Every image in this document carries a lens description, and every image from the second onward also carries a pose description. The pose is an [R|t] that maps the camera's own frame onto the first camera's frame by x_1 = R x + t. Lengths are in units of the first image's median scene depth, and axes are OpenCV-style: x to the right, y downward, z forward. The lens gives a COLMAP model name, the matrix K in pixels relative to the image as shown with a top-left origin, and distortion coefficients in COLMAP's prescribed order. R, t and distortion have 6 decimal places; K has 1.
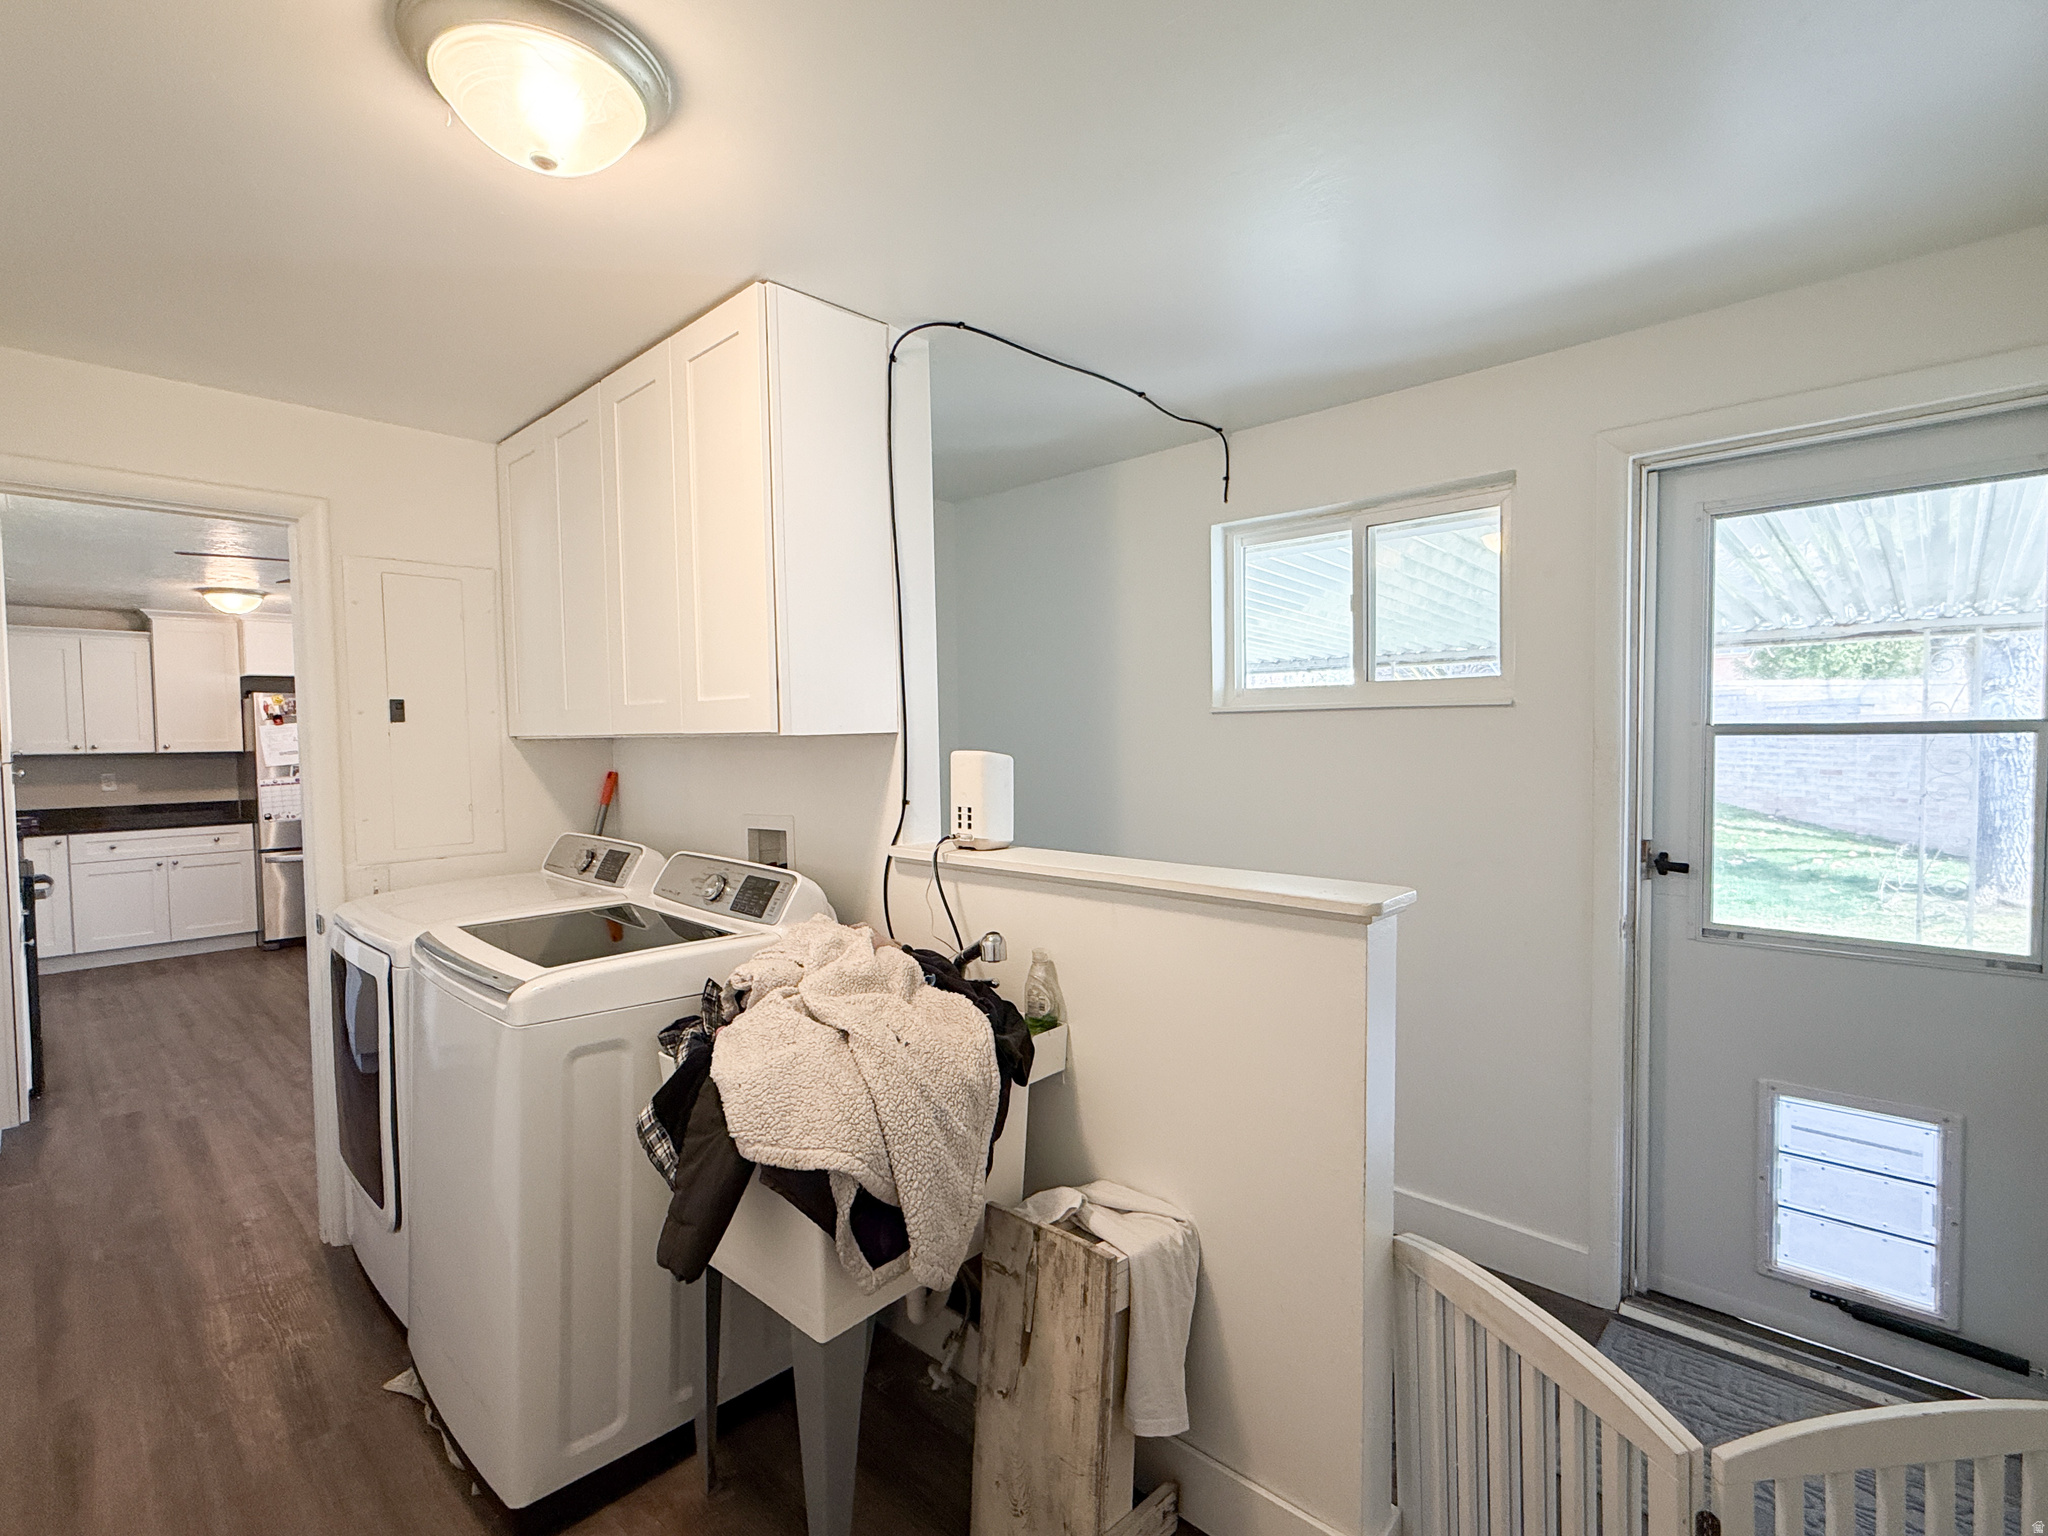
lens RADIAL K [[941.8, 0, 1027.2], [0, 941.8, 769.7], [0, 0, 1]] dist [0.002488, 0.000838]
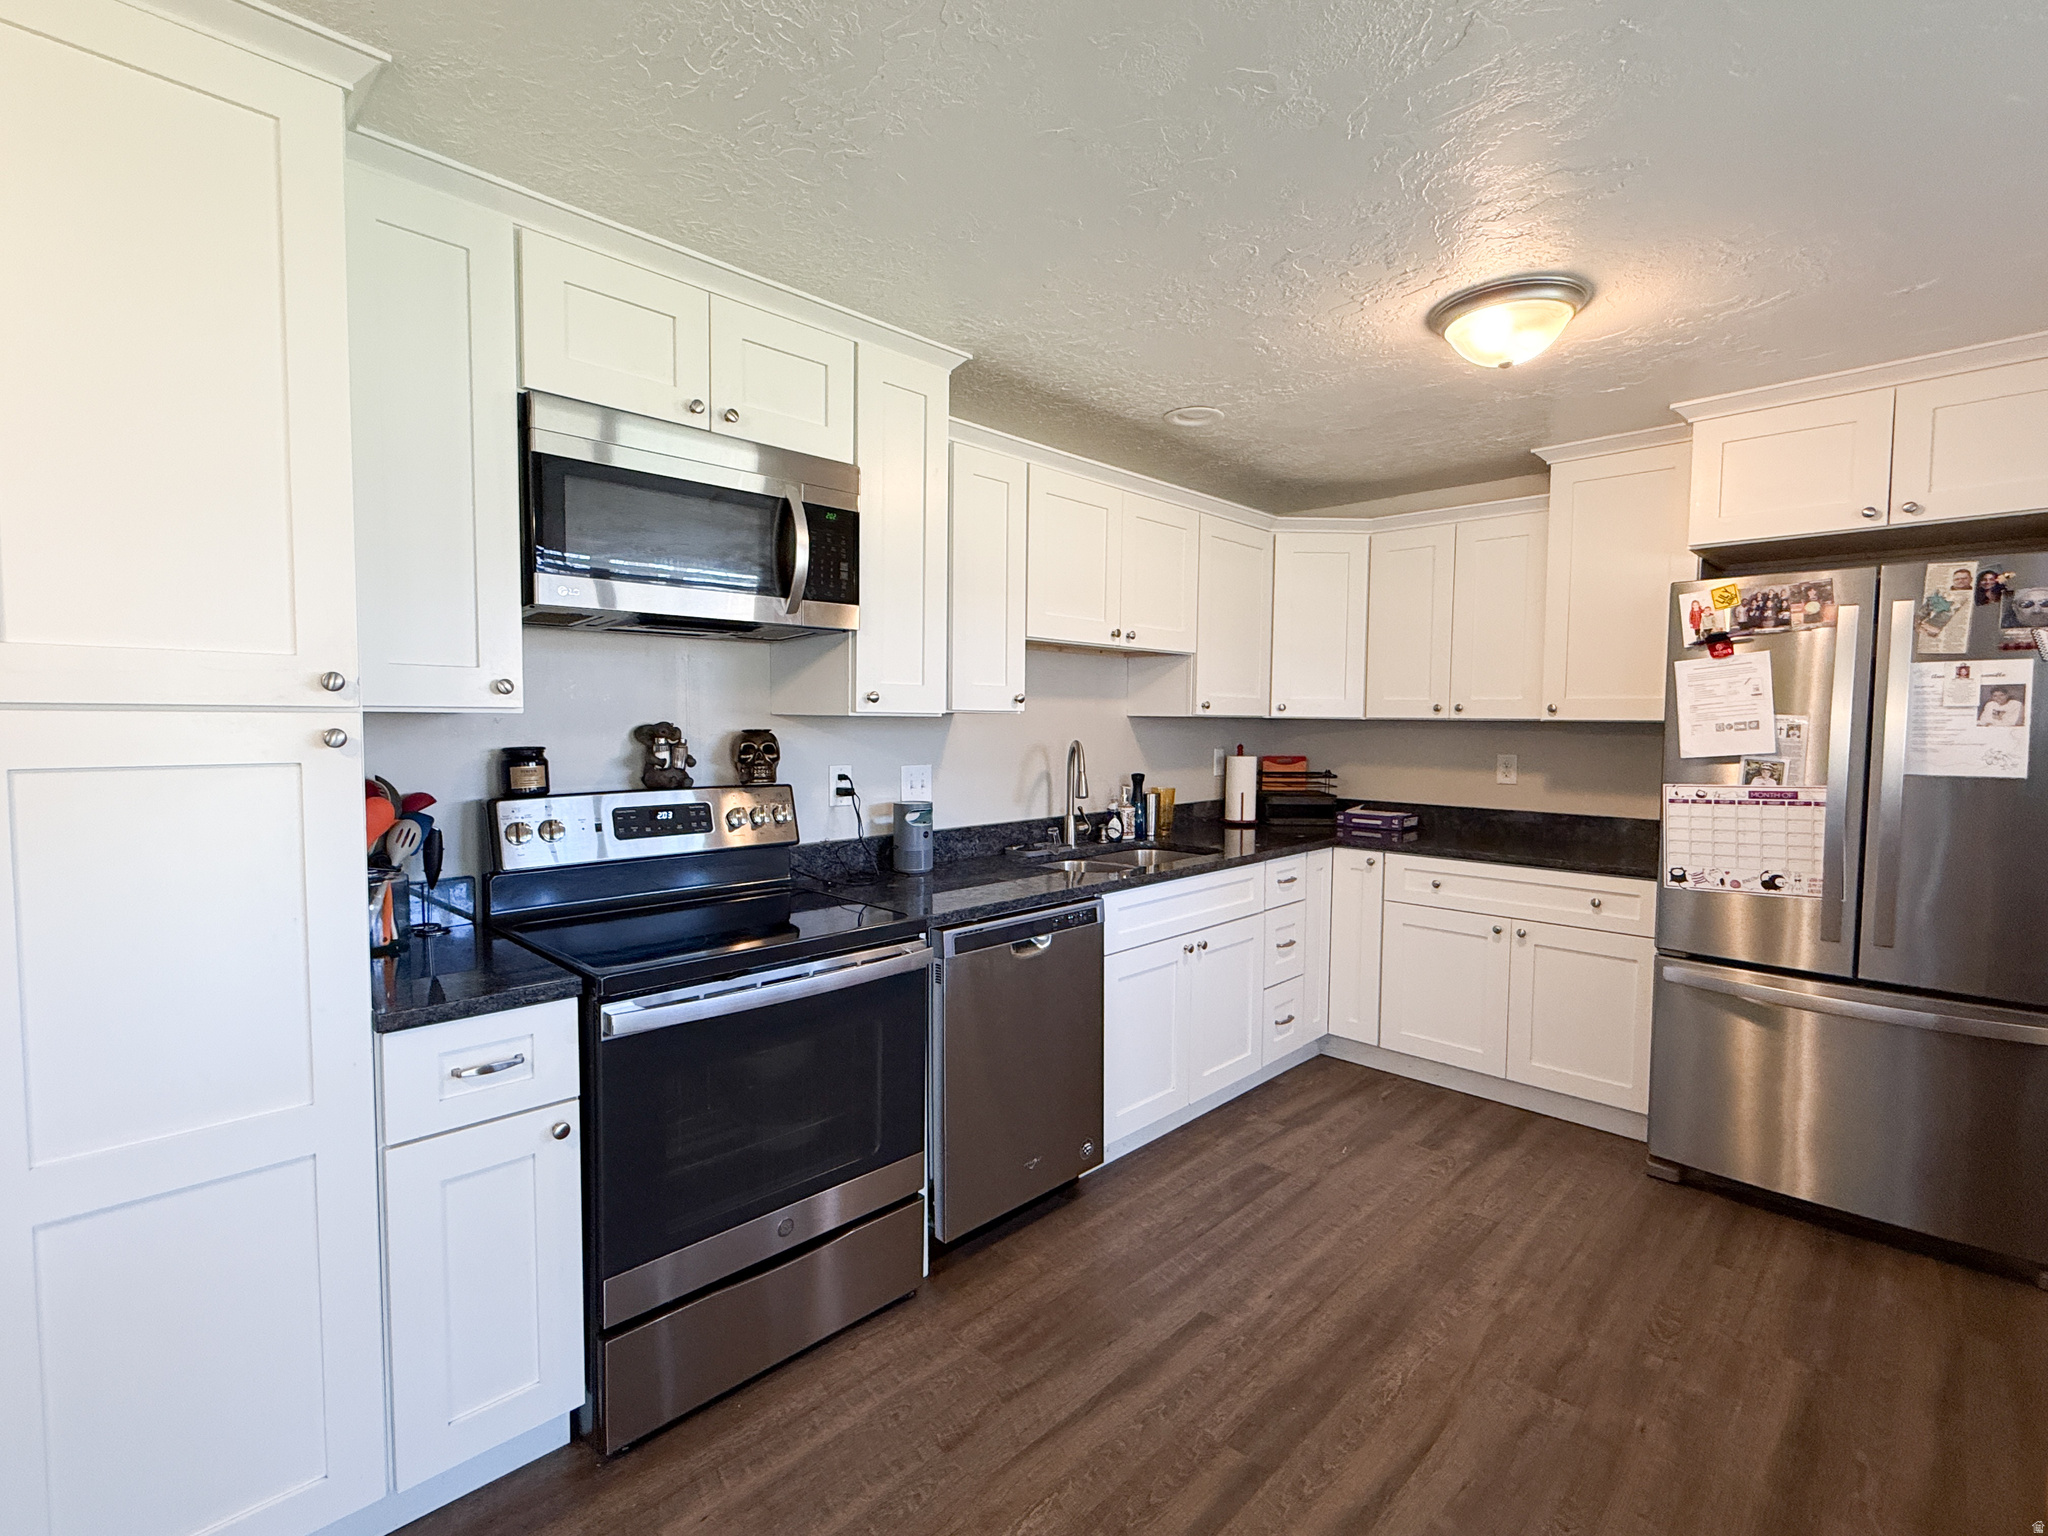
lens RADIAL K [[941.8, 0, 1024.9], [0, 941.8, 778.4], [0, 0, 1]] dist [0.002488, 0.000838]
pose [[-0.024254, 0.078905, -0.996587, -0.375891], [-0.044759, 0.995795, 0.079932, -0.014510], [0.998703, 0.046545, -0.020620, 0.712502]]
